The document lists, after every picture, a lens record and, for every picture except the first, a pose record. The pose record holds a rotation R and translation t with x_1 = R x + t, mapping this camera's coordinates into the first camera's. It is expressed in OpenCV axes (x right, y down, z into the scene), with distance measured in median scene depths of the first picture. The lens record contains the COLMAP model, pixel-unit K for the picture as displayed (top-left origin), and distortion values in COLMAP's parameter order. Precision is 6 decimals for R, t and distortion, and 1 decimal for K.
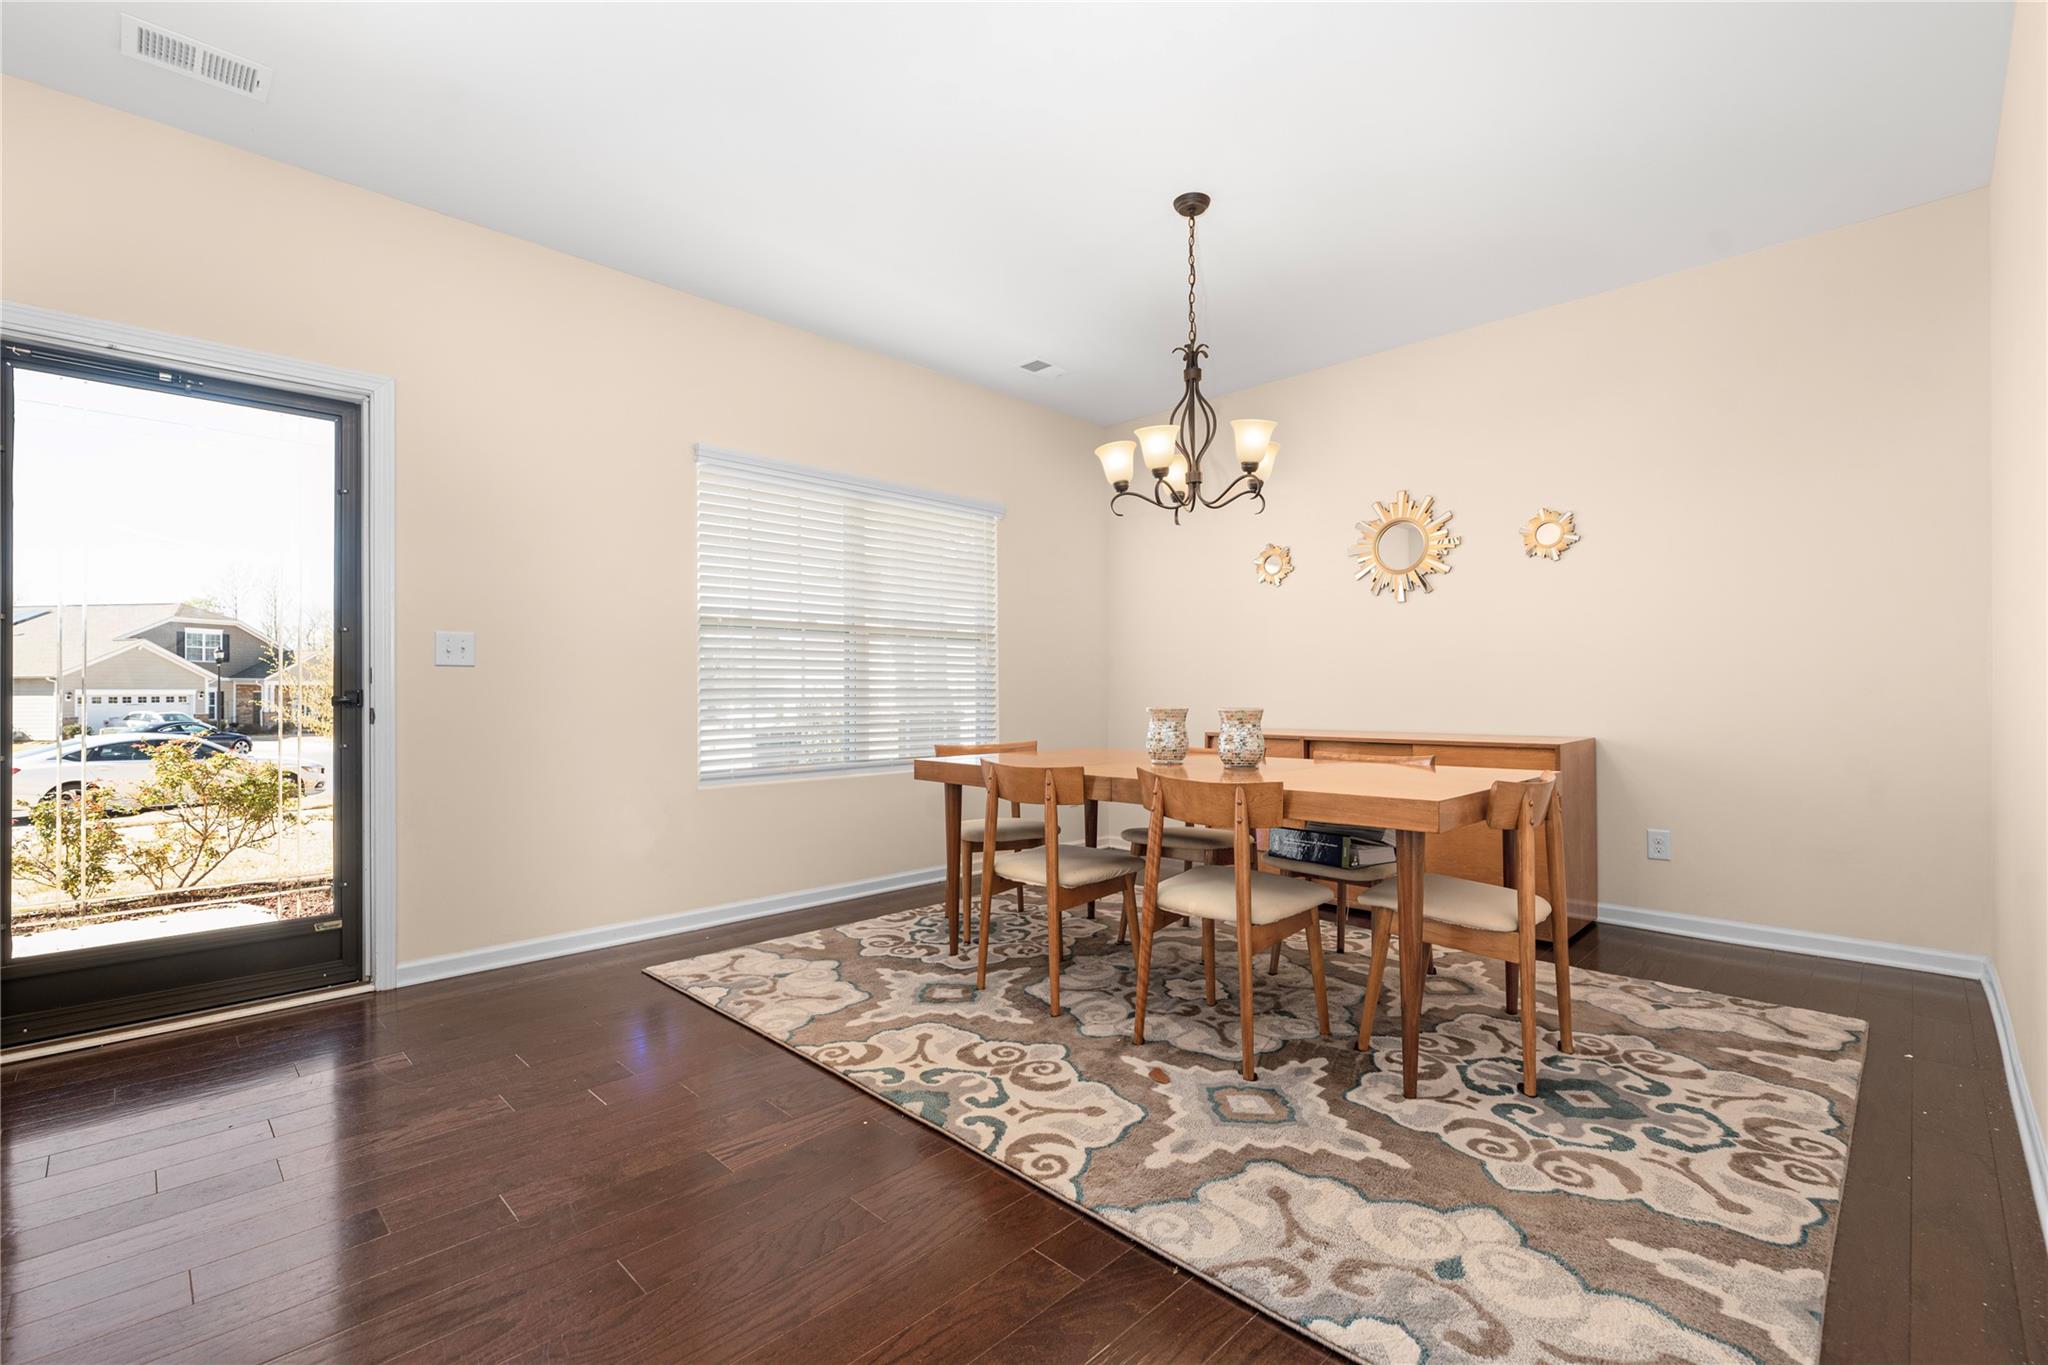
lens RADIAL K [[900.5, 0, 1024.3], [0, 900.5, 702.5], [0, 0, 1]] dist [-0.001215, -0.000235]
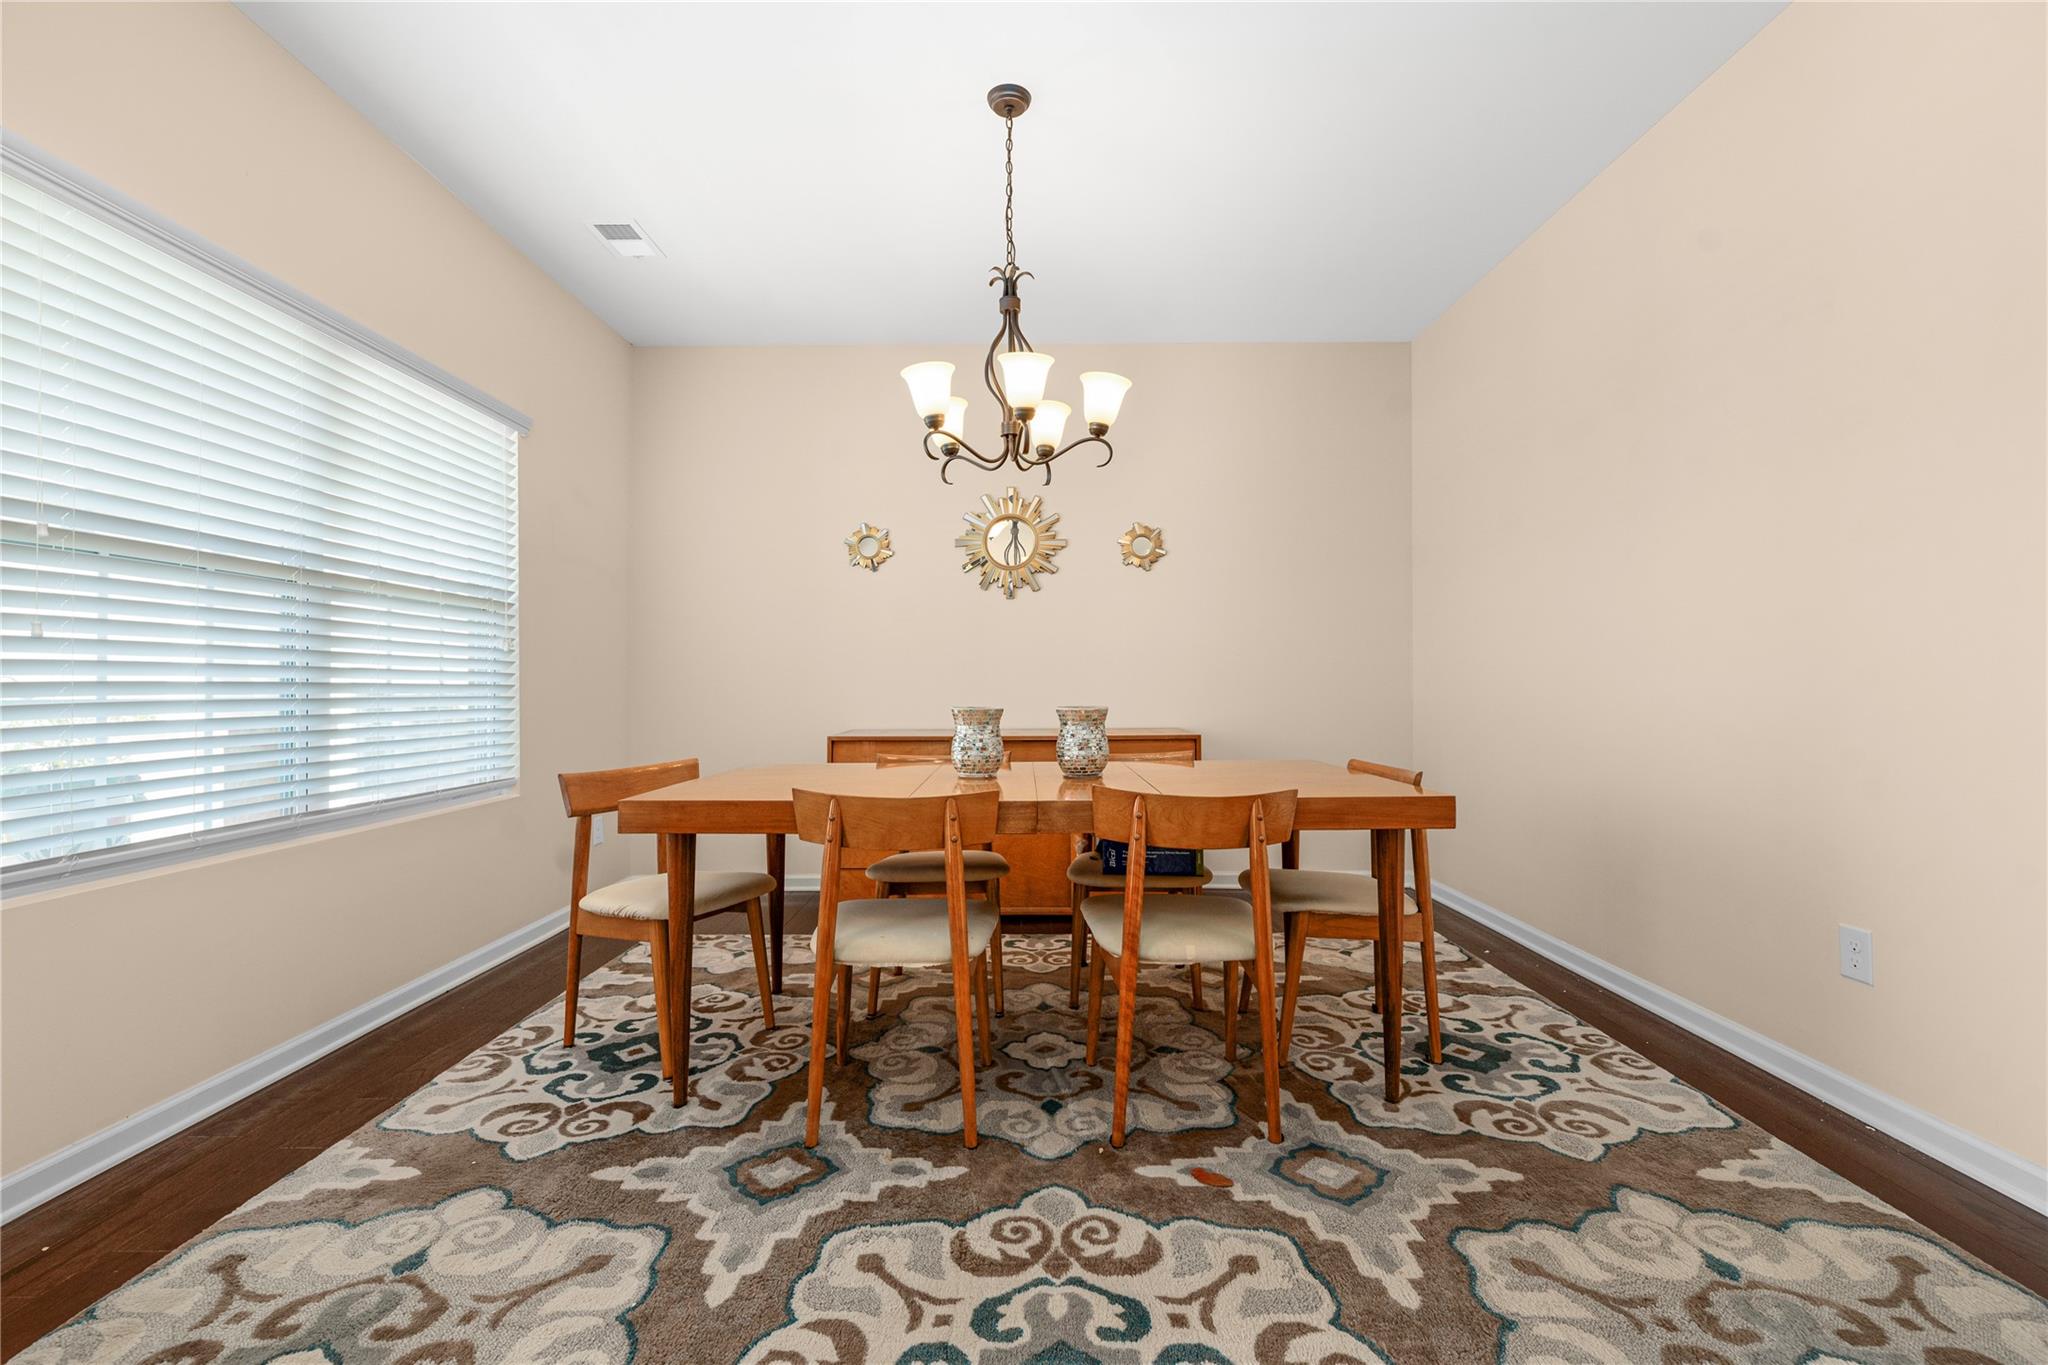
lens RADIAL K [[892.0, 0, 1024.0], [0, 892.0, 682.5], [0, 0, 1]] dist [-0.000336, -0.000374]
pose [[0.707740, 0.003008, 0.706467, -0.414383], [0.009927, 0.999850, -0.014203, -0.005823], [-0.706403, 0.017065, 0.707604, 0.449736]]
